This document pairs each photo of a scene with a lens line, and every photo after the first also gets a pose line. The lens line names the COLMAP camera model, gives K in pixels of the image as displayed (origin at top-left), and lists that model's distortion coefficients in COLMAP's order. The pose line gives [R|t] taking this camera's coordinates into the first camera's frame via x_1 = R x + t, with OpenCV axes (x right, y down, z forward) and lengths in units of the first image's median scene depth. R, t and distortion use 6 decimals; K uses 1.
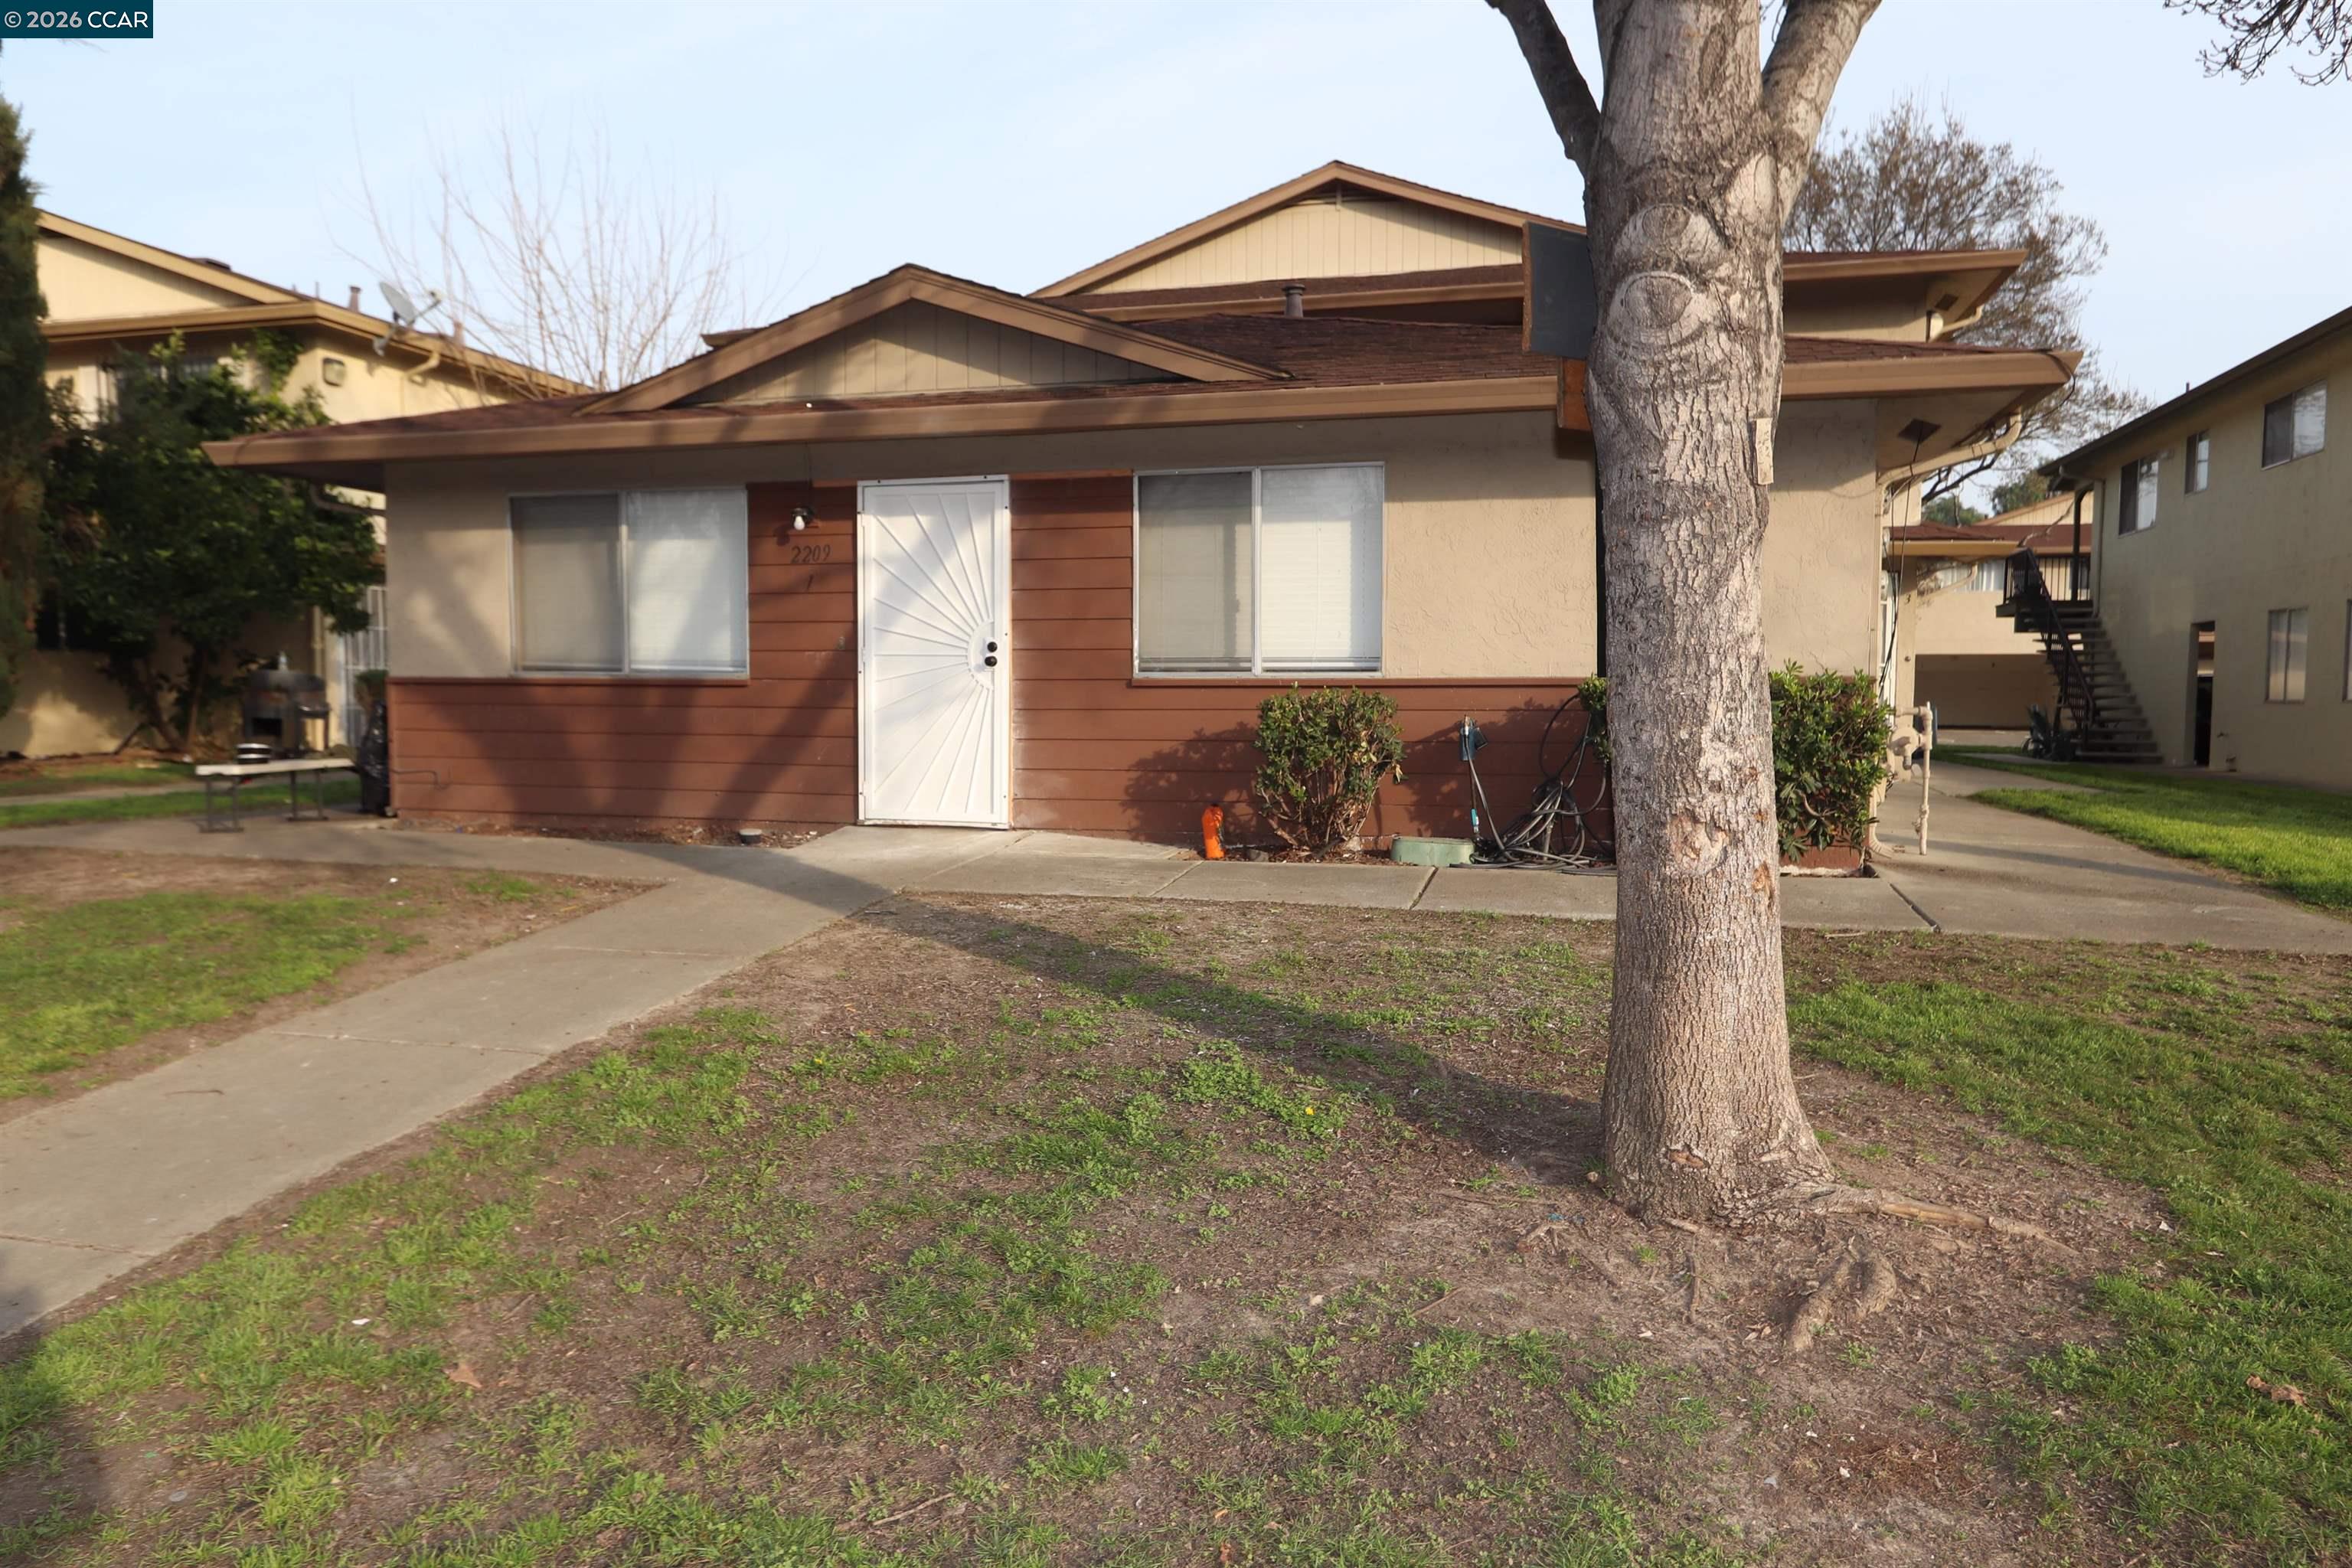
lens RADIAL K [[1515.8, 0, 1172.5], [0, 1515.8, 780.9], [0, 0, 1]] dist [-0.016920, 0.003295]
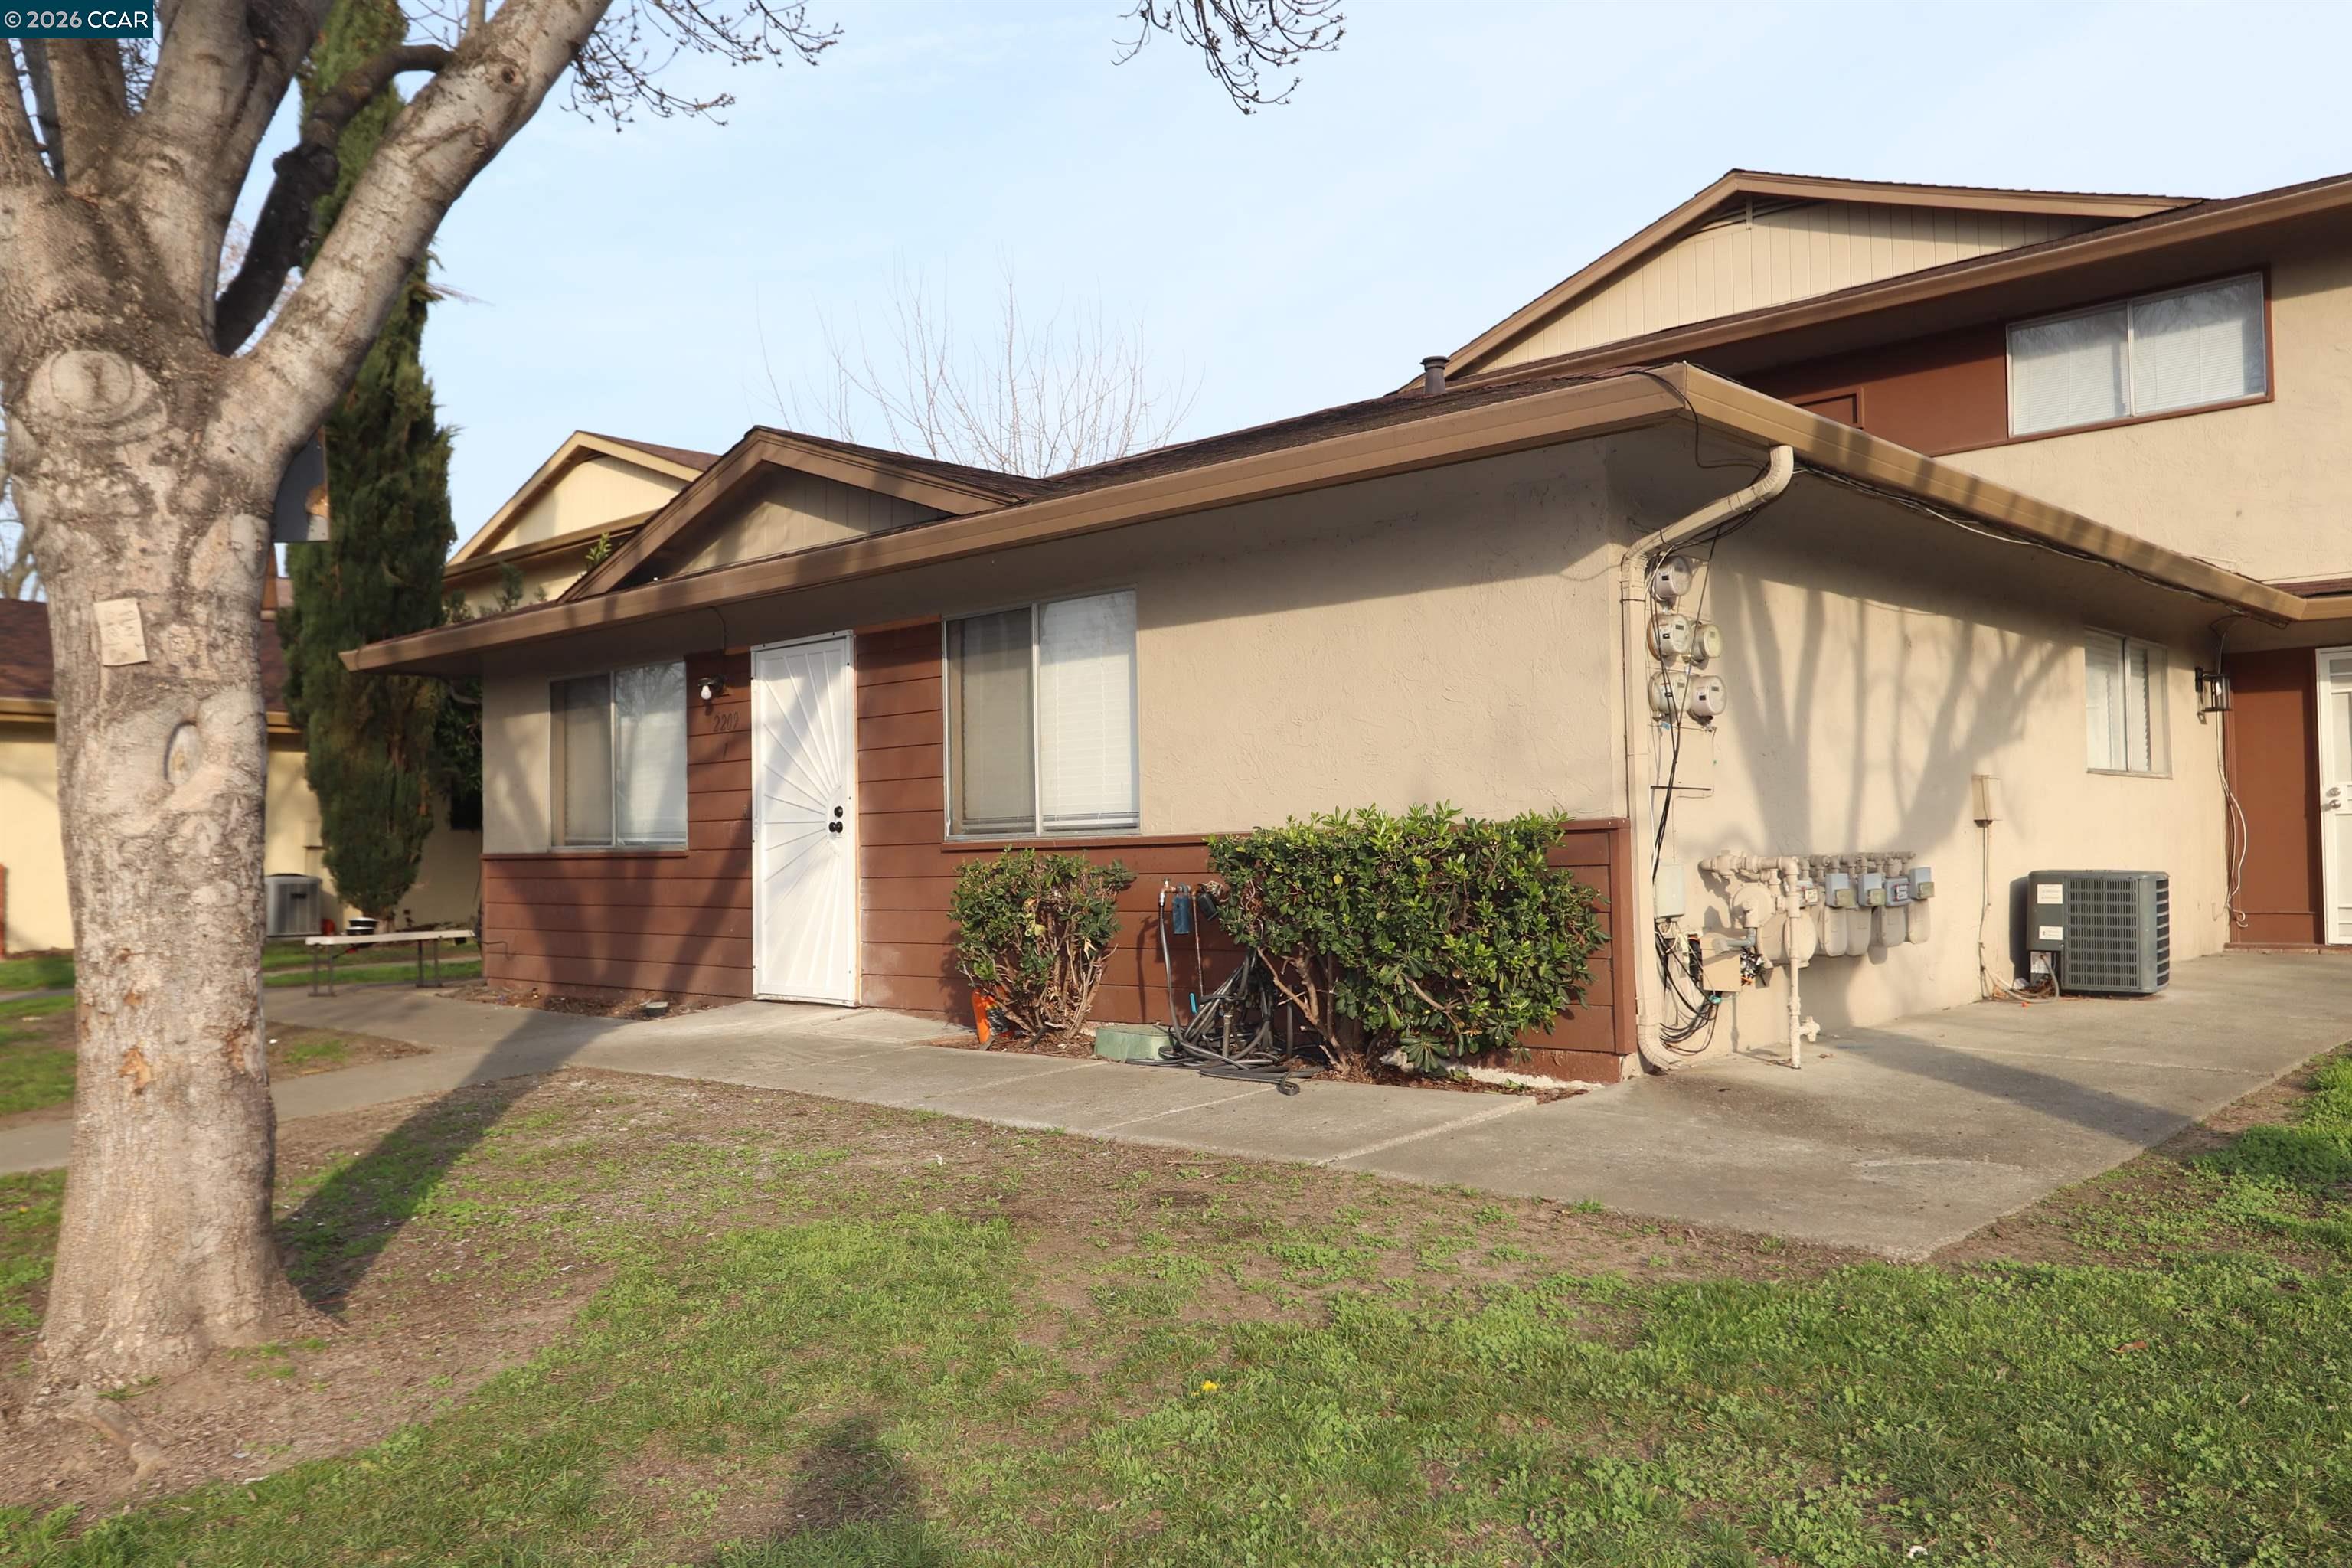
lens RADIAL K [[1816.4, 0, 1176.8], [0, 1816.4, 789.8], [0, 0, 1]] dist [0.003221, -0.000763]
pose [[0.880968, -0.036101, -0.471797, 0.595487], [-0.005549, 0.996229, -0.086589, -0.005160], [0.473144, 0.078900, 0.877445, 0.107094]]
